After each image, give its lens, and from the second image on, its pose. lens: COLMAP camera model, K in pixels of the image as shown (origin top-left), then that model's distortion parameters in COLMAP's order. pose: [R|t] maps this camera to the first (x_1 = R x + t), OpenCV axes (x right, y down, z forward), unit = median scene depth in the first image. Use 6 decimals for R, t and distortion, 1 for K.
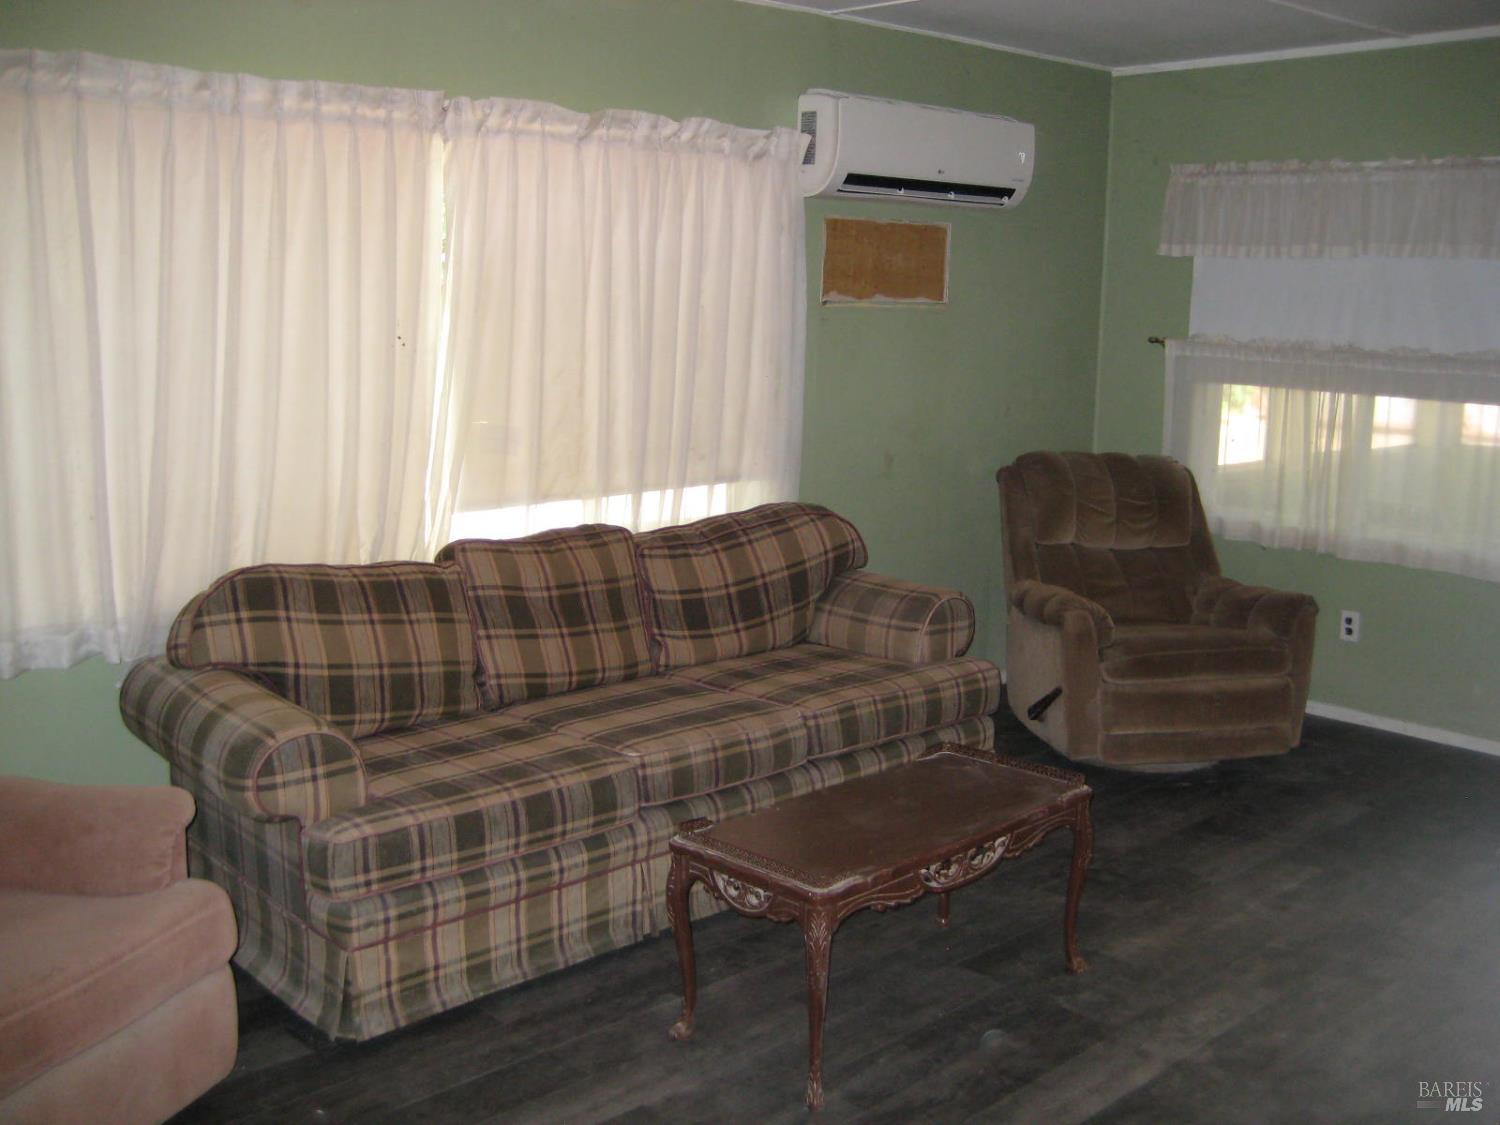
lens RADIAL K [[1563.0, 0, 757.6], [0, 1563.0, 549.8], [0, 0, 1]] dist [-0.164546, 0.229628]
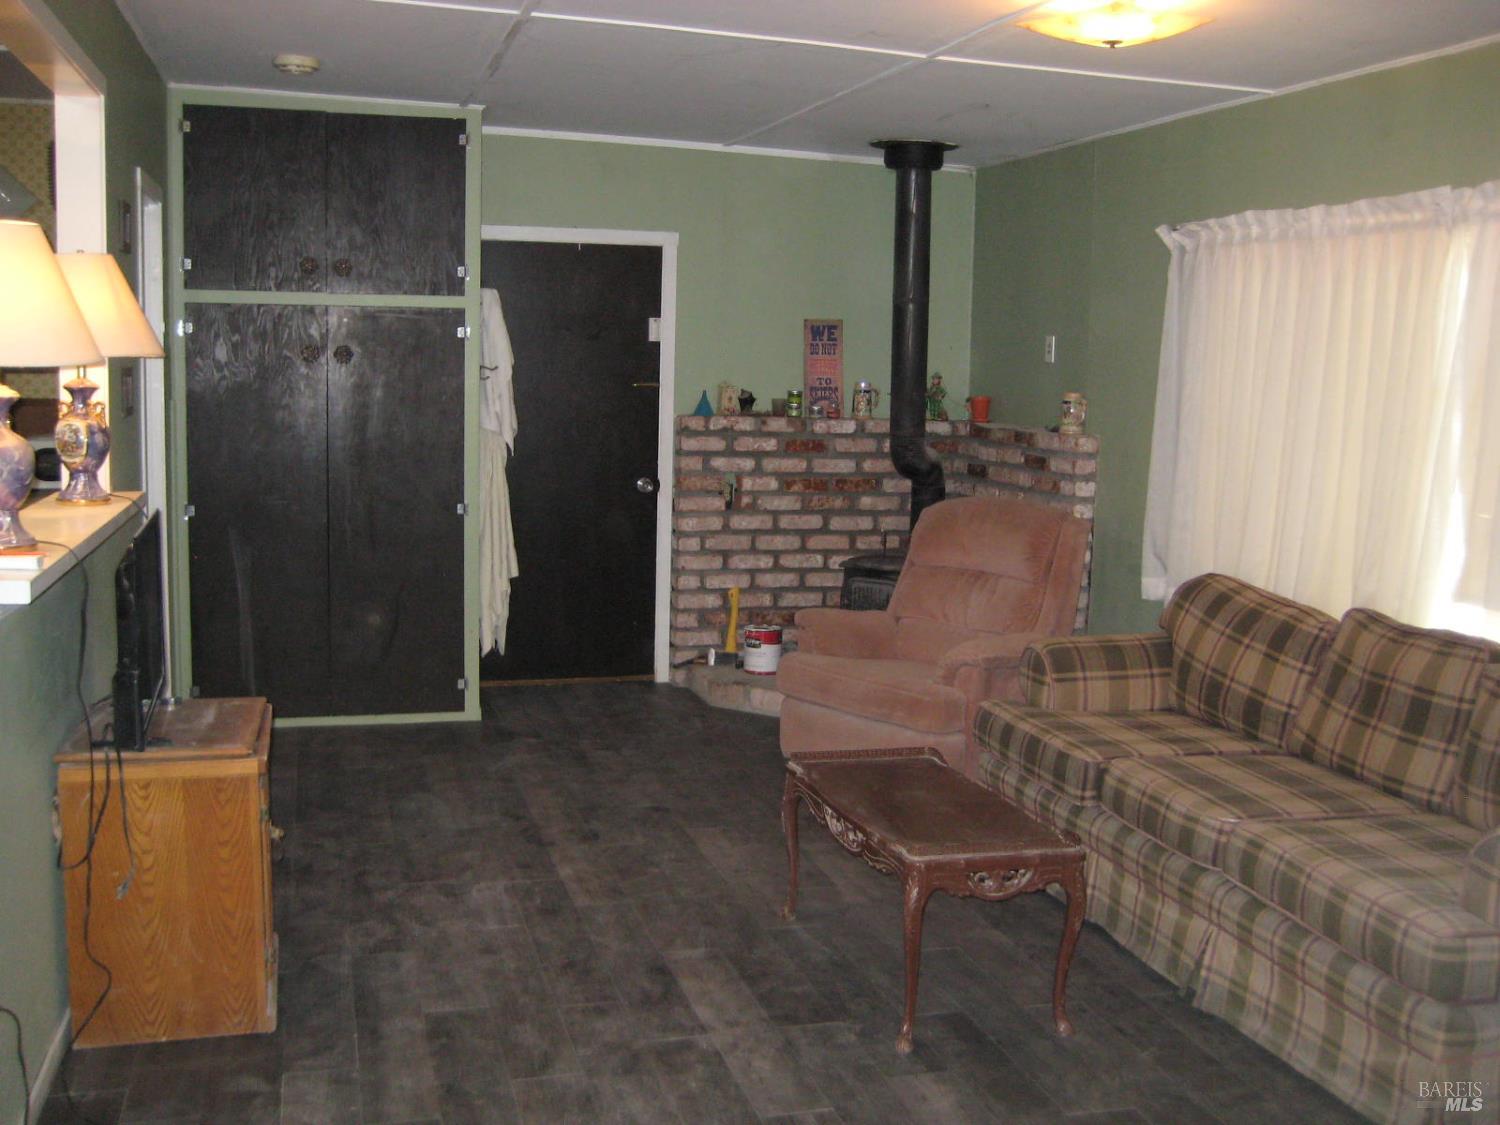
lens RADIAL K [[1563.0, 0, 757.6], [0, 1563.0, 549.8], [0, 0, 1]] dist [-0.164546, 0.229628]
pose [[-0.463279, 0.081168, -0.882488, 0.953836], [-0.180961, 0.966151, 0.183862, -0.168189], [0.867540, 0.244875, -0.432909, 1.121004]]
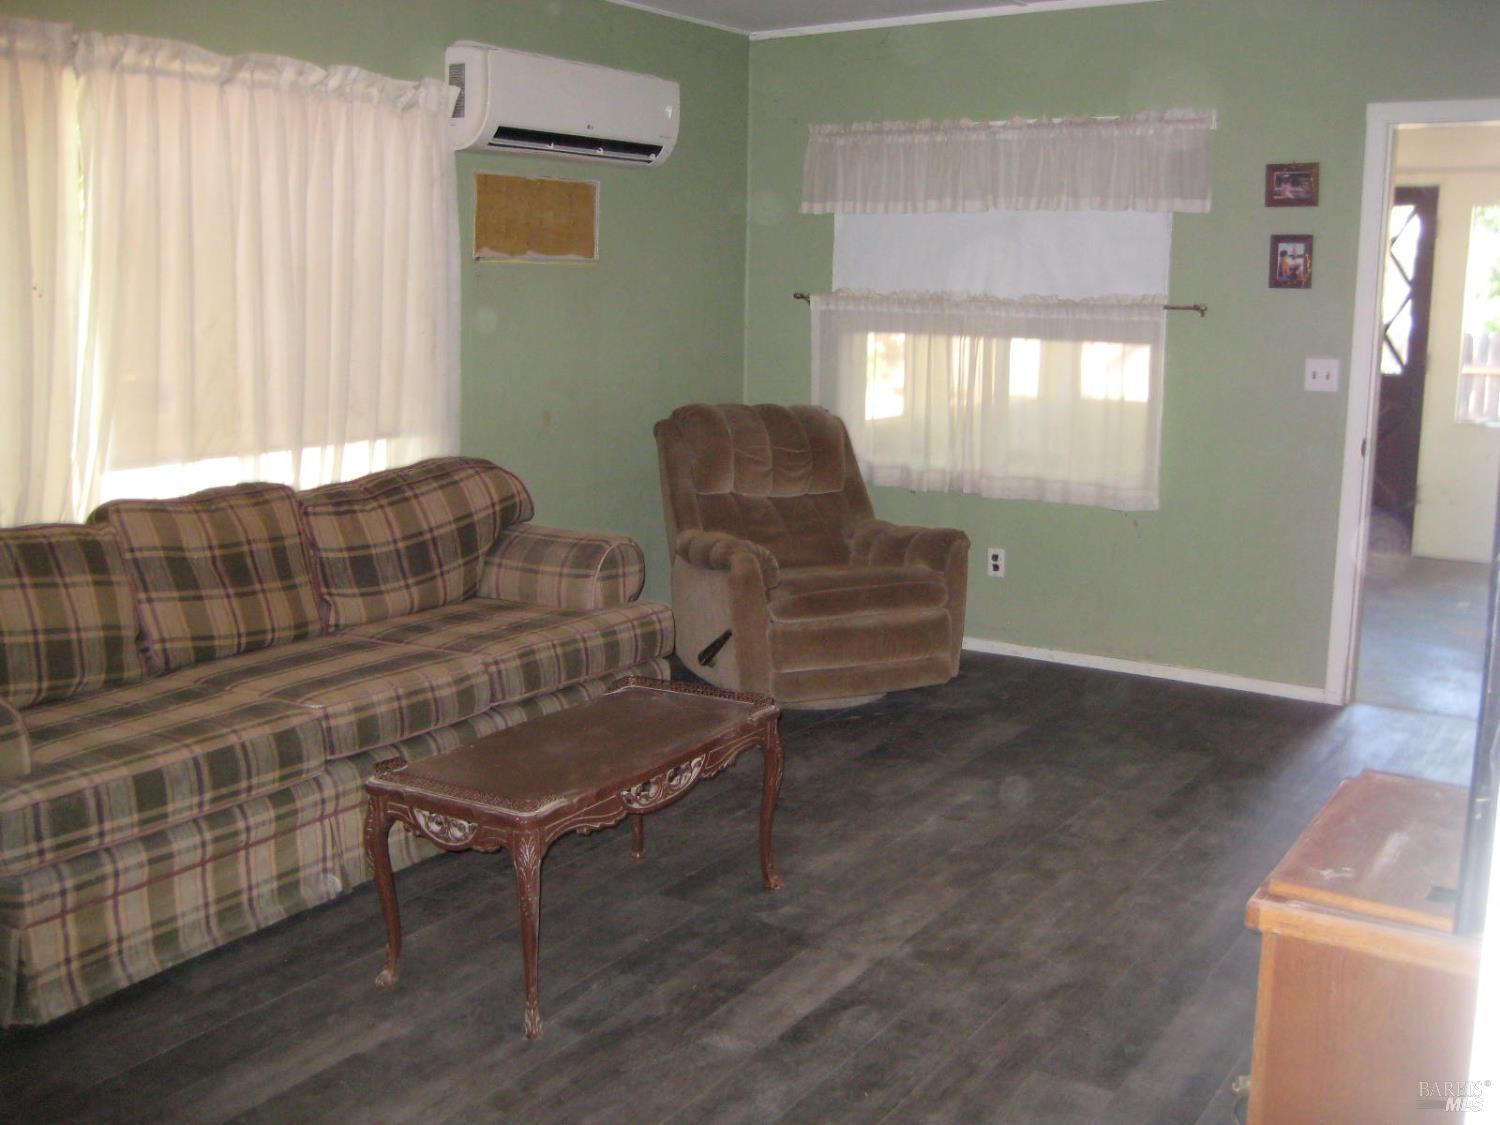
lens RADIAL K [[1563.0, 0, 757.6], [0, 1563.0, 549.8], [0, 0, 1]] dist [-0.164546, 0.229628]
pose [[0.971555, -0.047060, 0.232090, -0.027974], [0.046445, 0.998888, 0.008116, 0.035636], [-0.232214, 0.002894, 0.972660, -0.000120]]
